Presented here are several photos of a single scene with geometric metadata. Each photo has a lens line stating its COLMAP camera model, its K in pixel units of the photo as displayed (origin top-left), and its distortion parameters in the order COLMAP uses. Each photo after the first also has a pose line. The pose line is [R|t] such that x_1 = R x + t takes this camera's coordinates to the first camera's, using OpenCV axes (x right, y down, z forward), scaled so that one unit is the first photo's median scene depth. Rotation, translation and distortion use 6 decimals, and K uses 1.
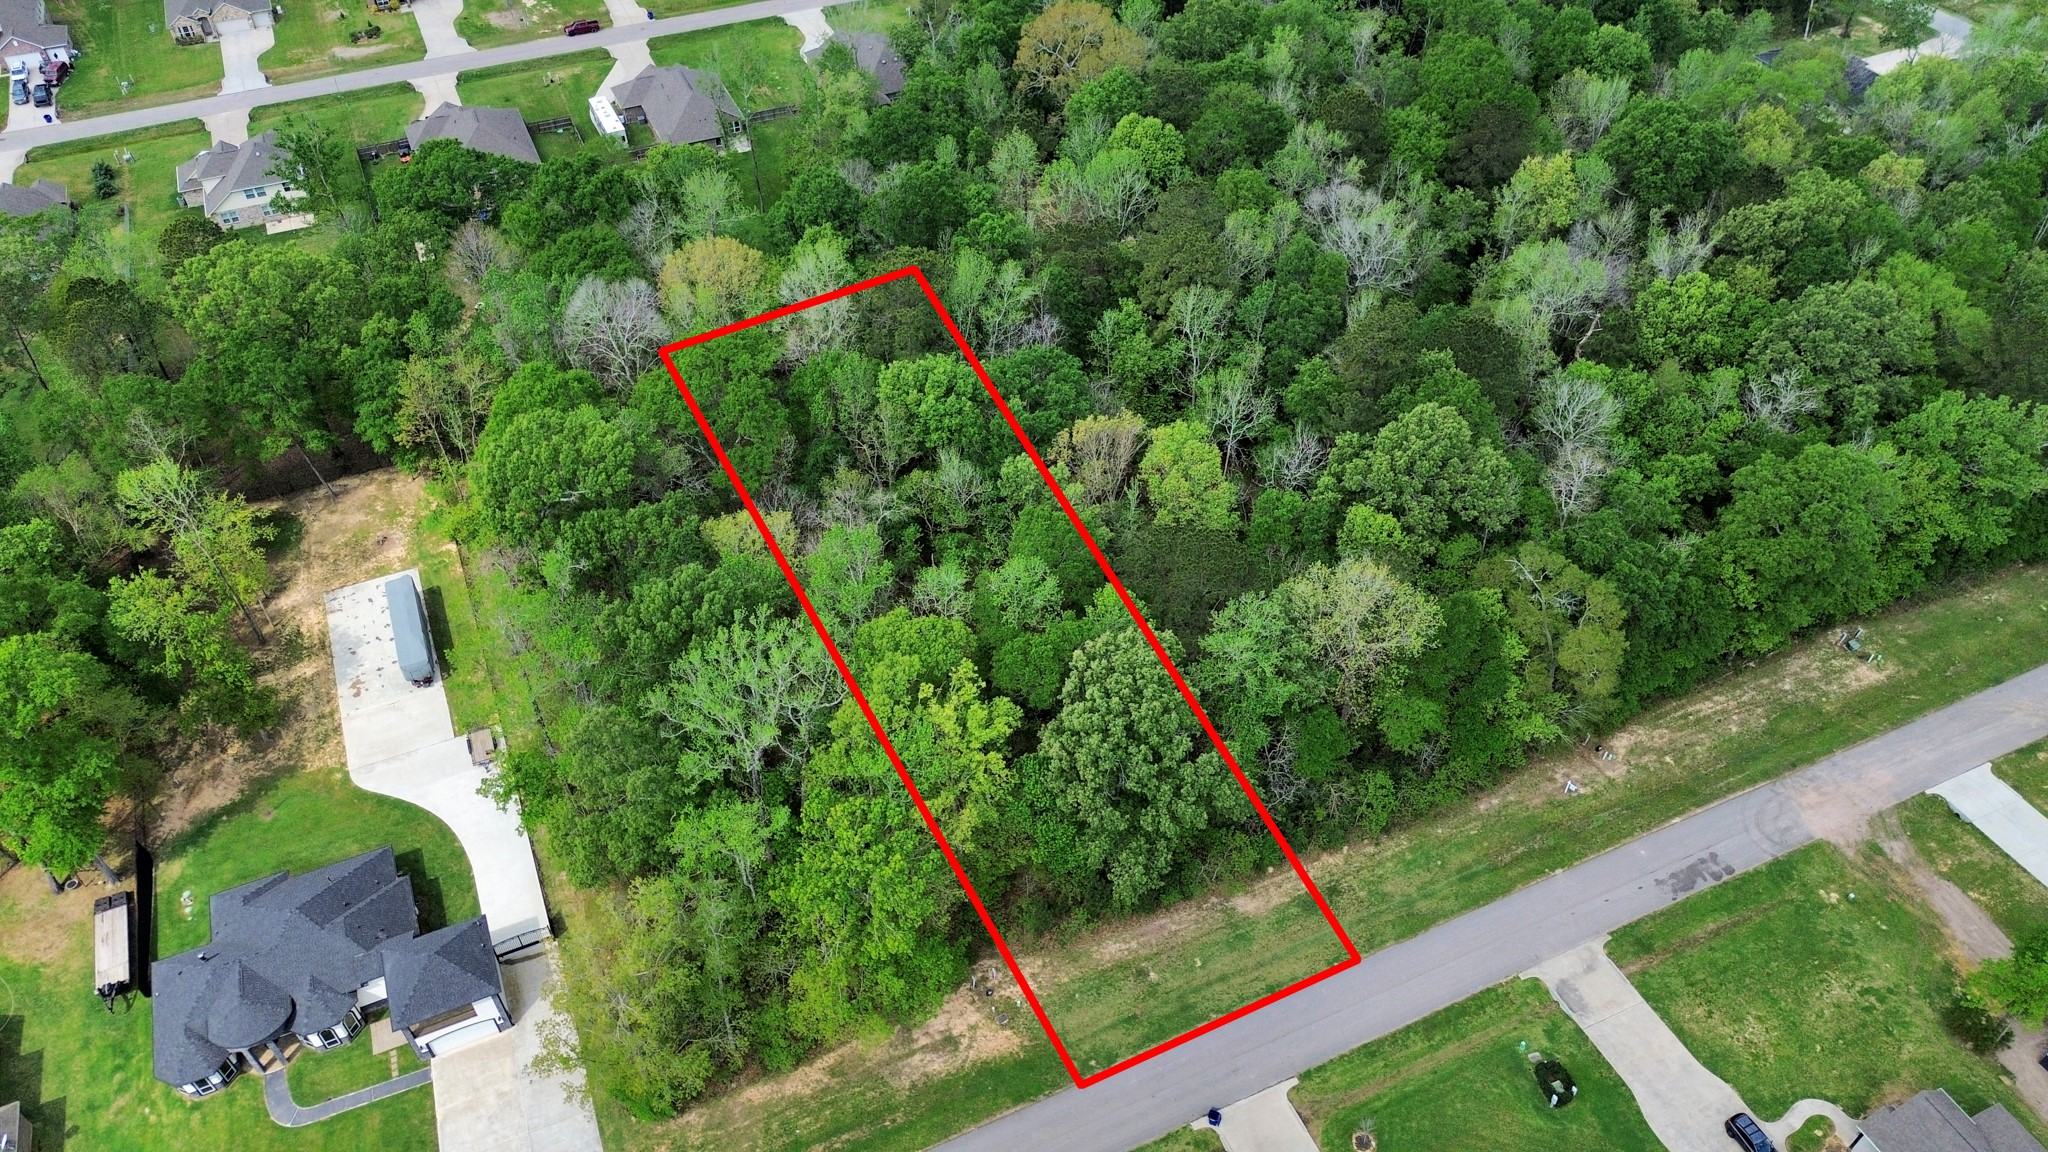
lens RADIAL K [[1449.8, 0, 1022.7], [0, 1449.8, 573.7], [0, 0, 1]] dist [0.078418, -0.078313]
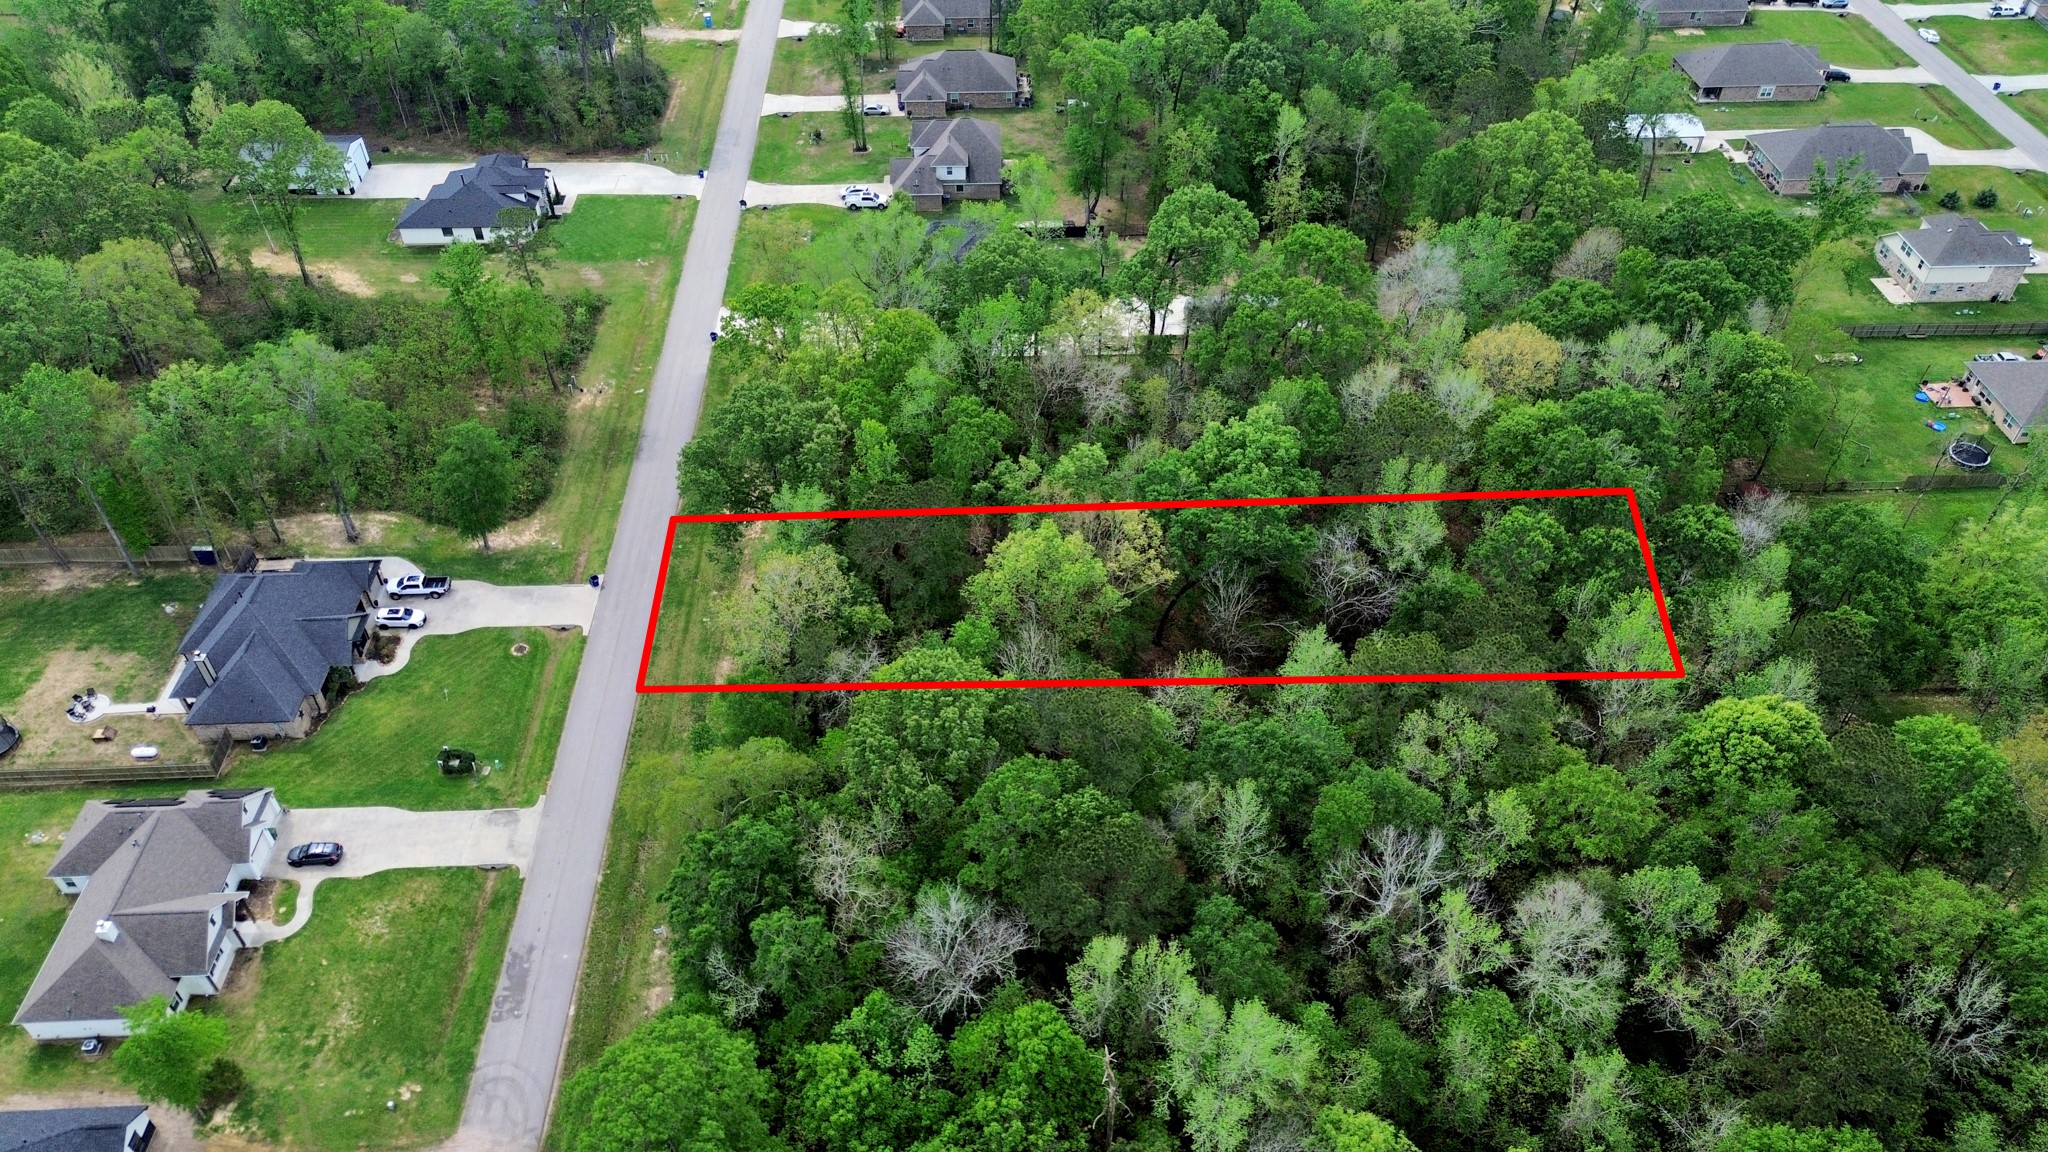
lens RADIAL K [[1449.8, 0, 1022.7], [0, 1449.8, 573.7], [0, 0, 1]] dist [0.078418, -0.078313]
pose [[-0.378914, 0.626593, -0.681032, 0.750172], [-0.641768, 0.352288, 0.681196, -0.693346], [0.666752, 0.695179, 0.268641, 0.714762]]
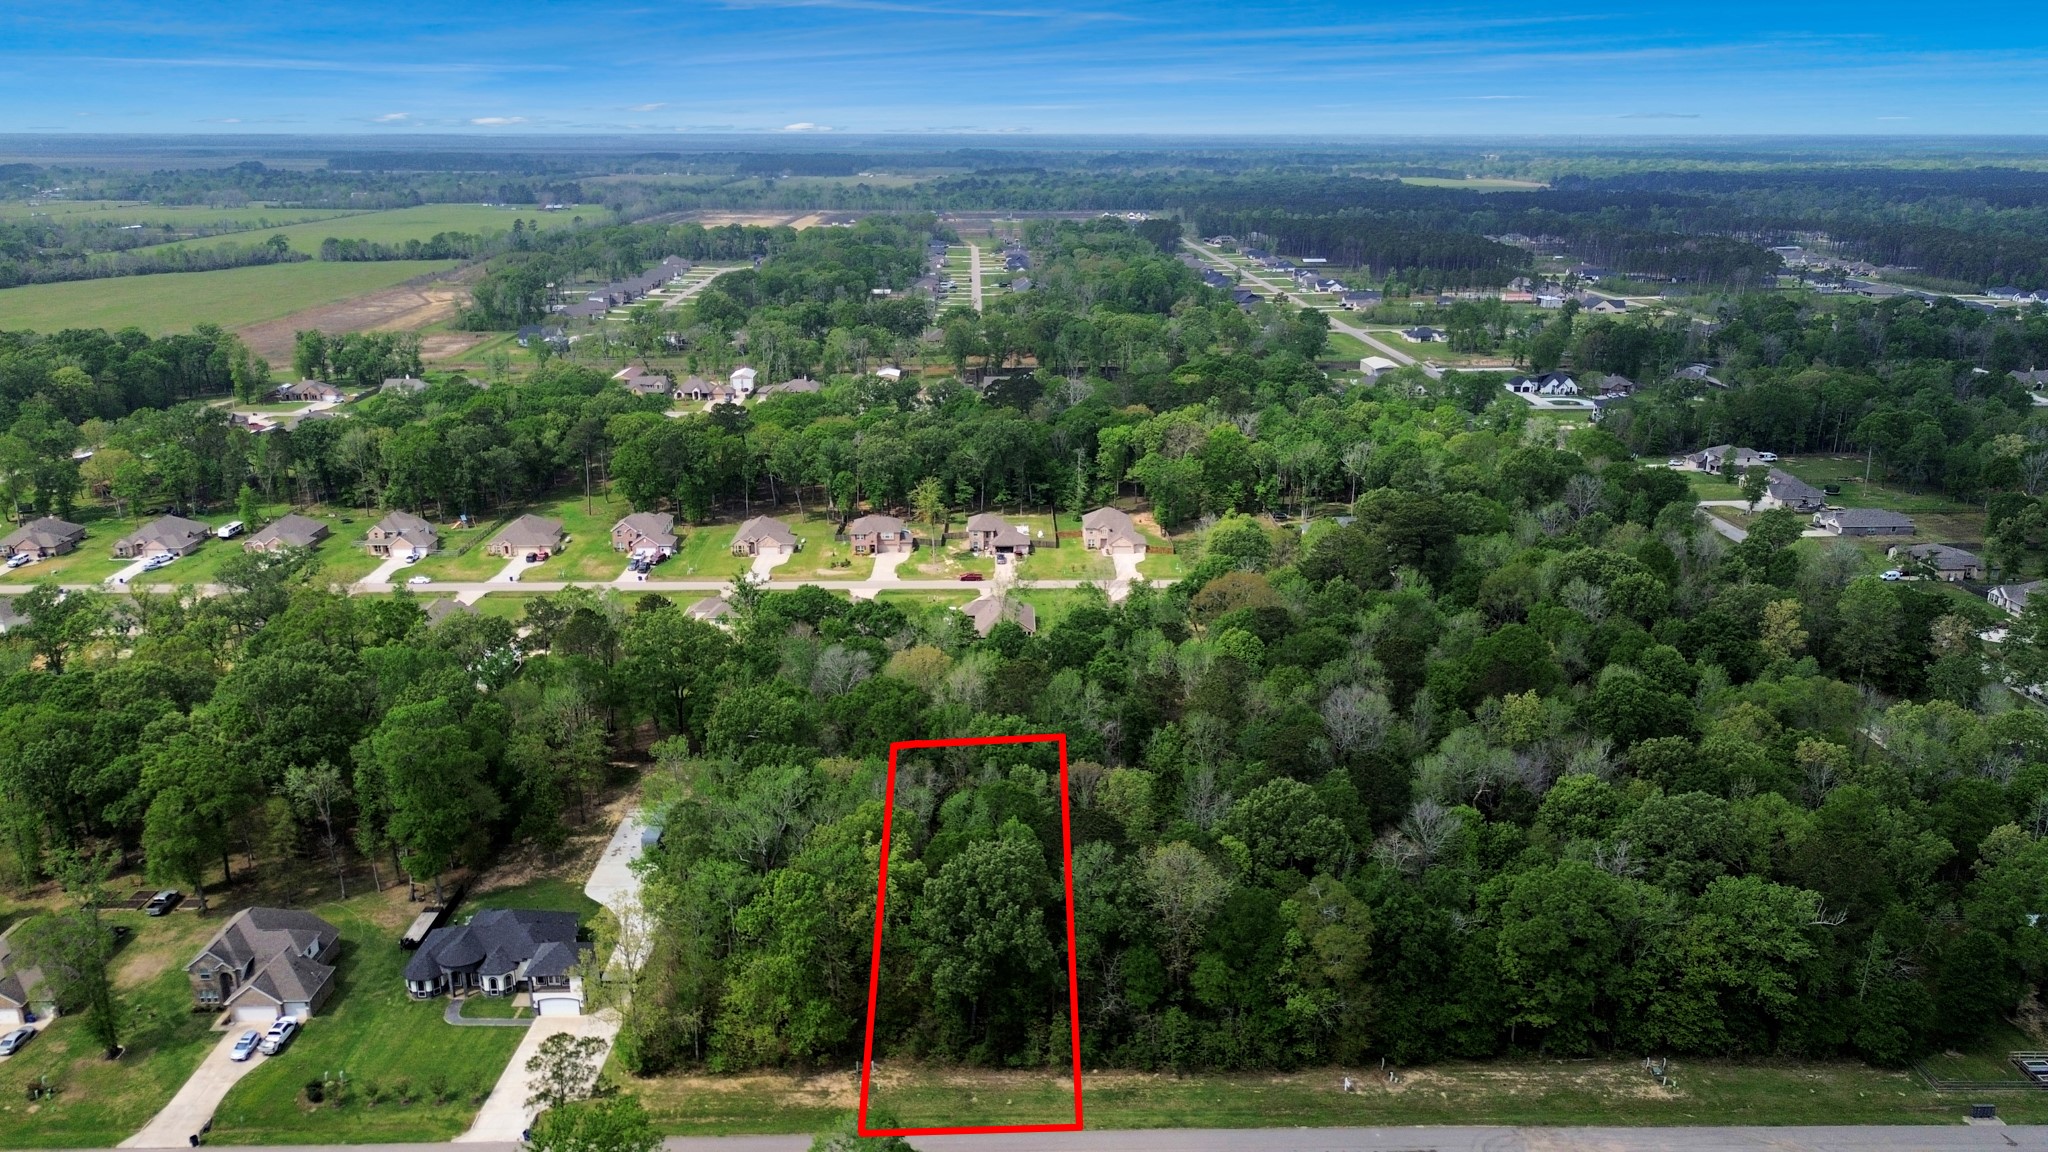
lens RADIAL K [[1449.8, 0, 1022.7], [0, 1449.8, 573.7], [0, 0, 1]] dist [0.078418, -0.078313]
pose [[0.918412, 0.121307, -0.376568, 0.520066], [-0.278642, 0.874035, -0.398022, 0.330814], [0.280851, 0.470476, 0.836526, -0.343888]]
